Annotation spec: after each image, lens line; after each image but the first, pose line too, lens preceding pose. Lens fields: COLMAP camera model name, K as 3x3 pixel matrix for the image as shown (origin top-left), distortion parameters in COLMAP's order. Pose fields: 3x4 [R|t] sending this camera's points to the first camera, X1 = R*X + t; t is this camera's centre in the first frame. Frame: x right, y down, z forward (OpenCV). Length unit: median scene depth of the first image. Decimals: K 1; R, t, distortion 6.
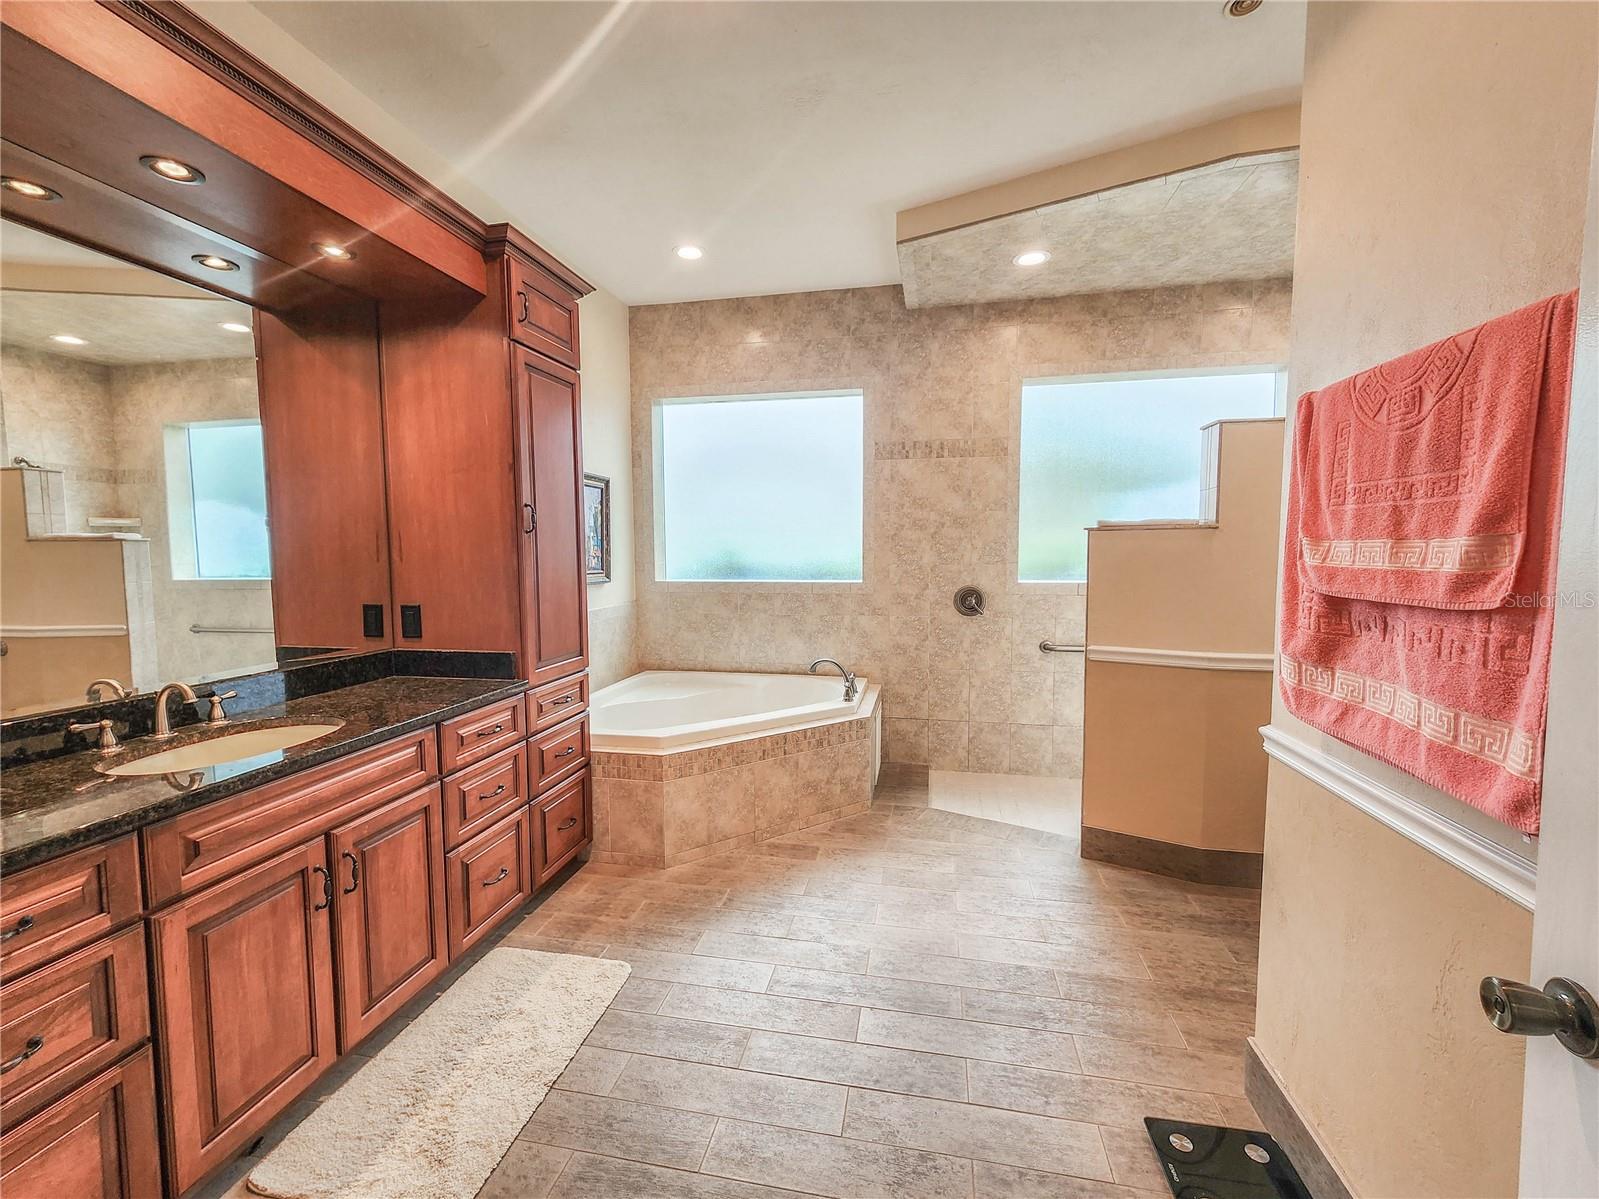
lens RADIAL K [[660.9, 0, 799.5], [0, 660.9, 594.6], [0, 0, 1]] dist [0.006167, 0.000488]
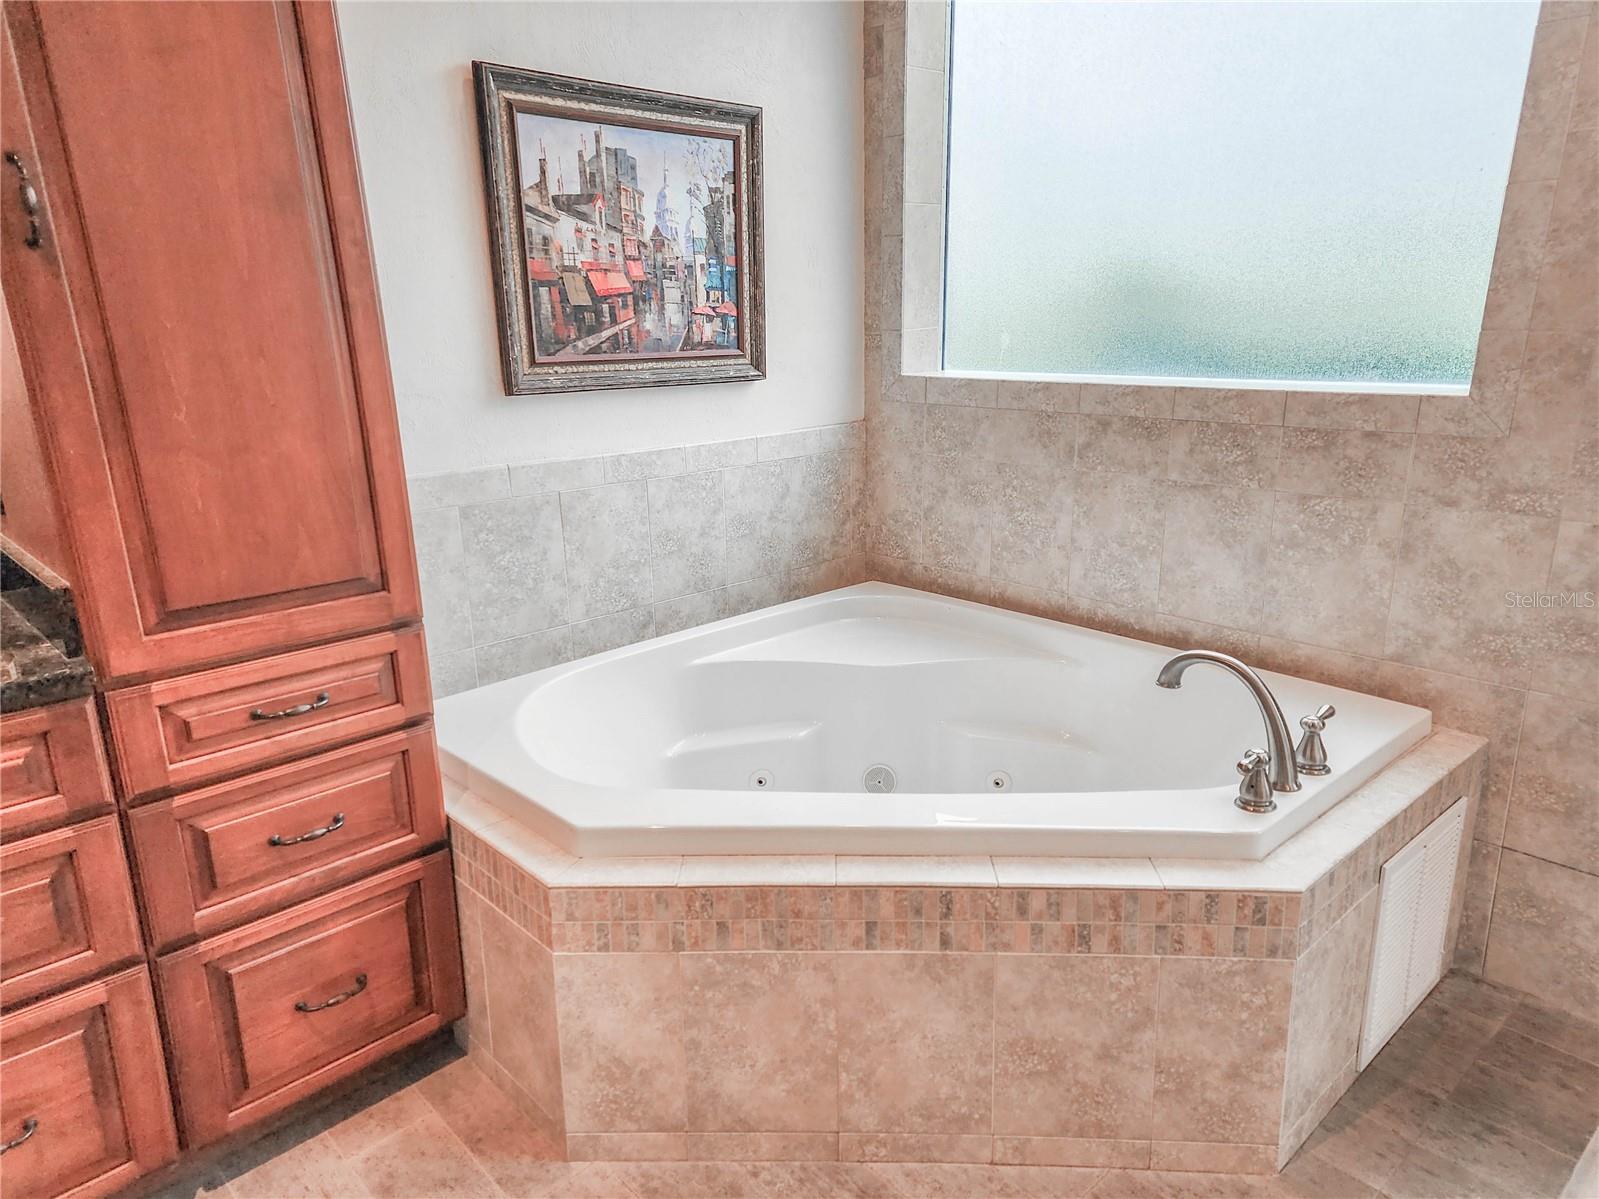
lens RADIAL K [[1070.6, 0, 801.4], [0, 1070.6, 605.2], [0, 0, 1]] dist [0.147159, -0.073747]
pose [[0.814554, 0.151596, -0.559928, 0.241931], [-0.027568, 0.974274, 0.223672, -0.051444], [0.579432, -0.166757, 0.797779, 0.687851]]
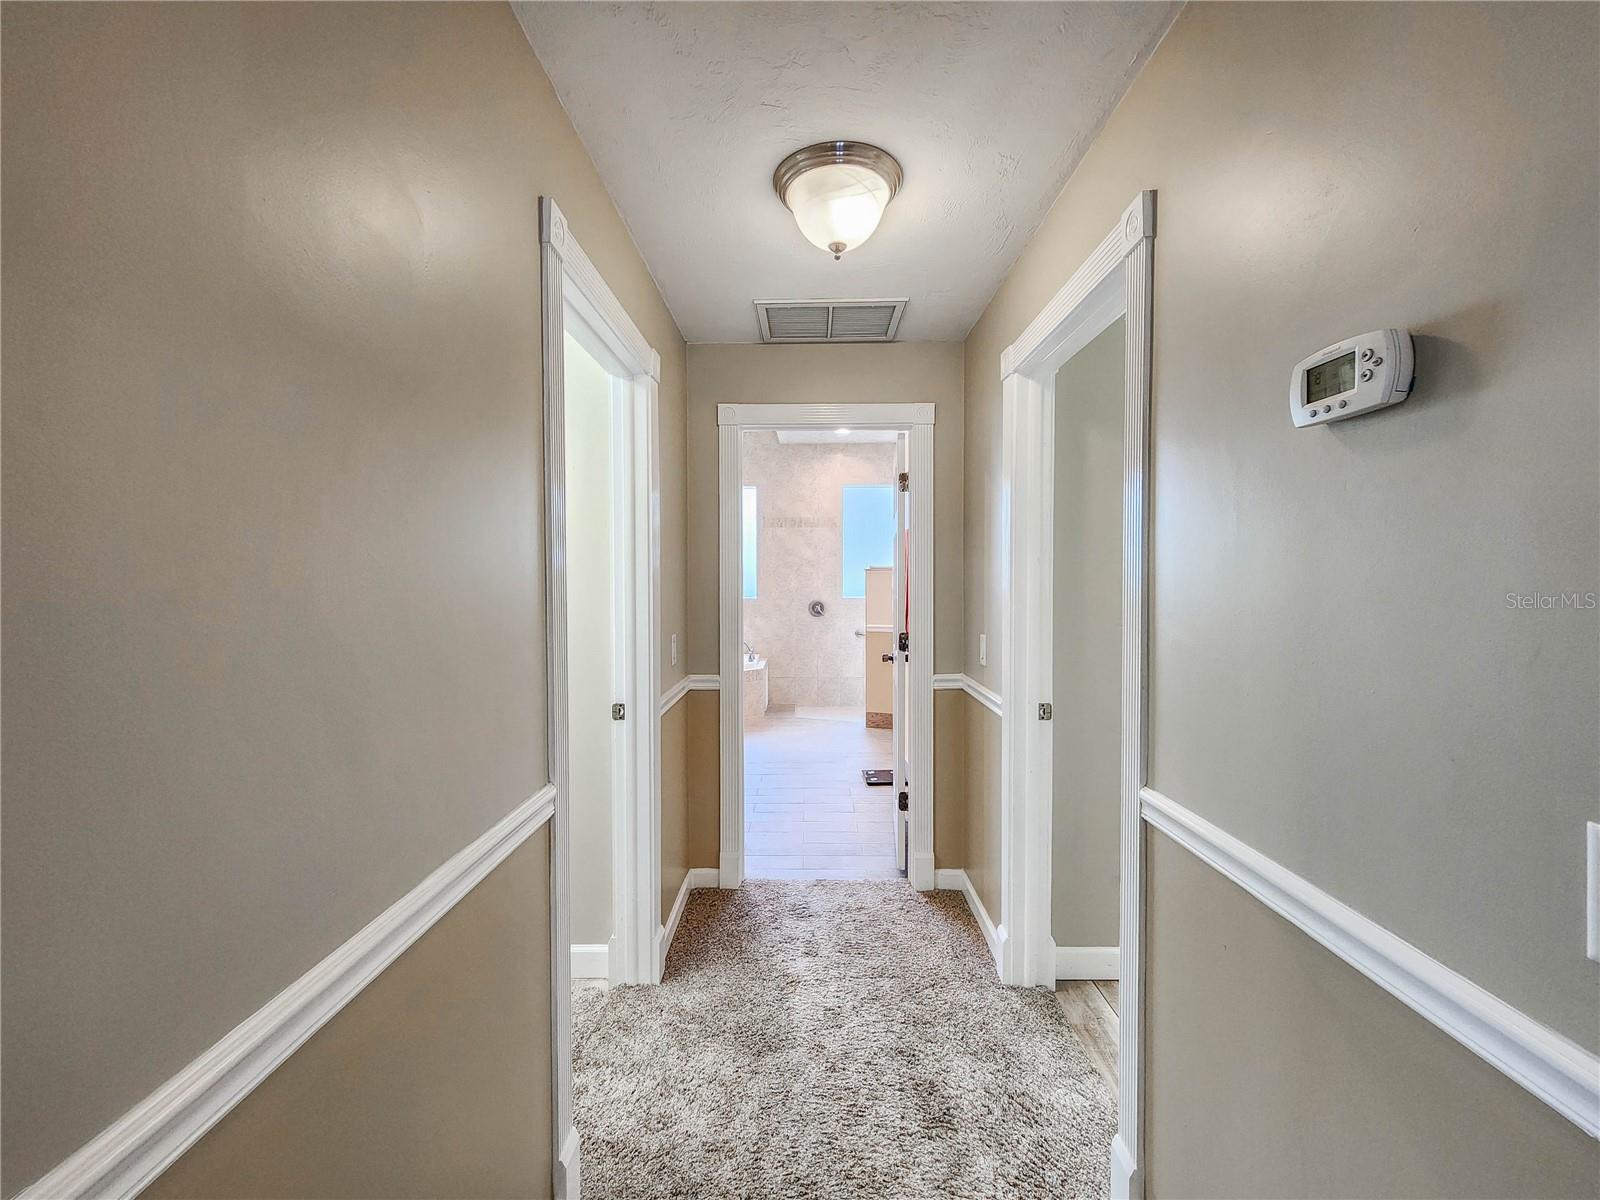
lens RADIAL K [[654.6, 0, 799.2], [0, 654.6, 594.3], [0, 0, 1]] dist [0.006336, 0.000677]
pose [[0.982770, -0.000794, 0.184829, -0.183755], [0.009924, 0.998775, -0.048473, 0.091524], [-0.184564, 0.049472, 0.981575, -1.153310]]
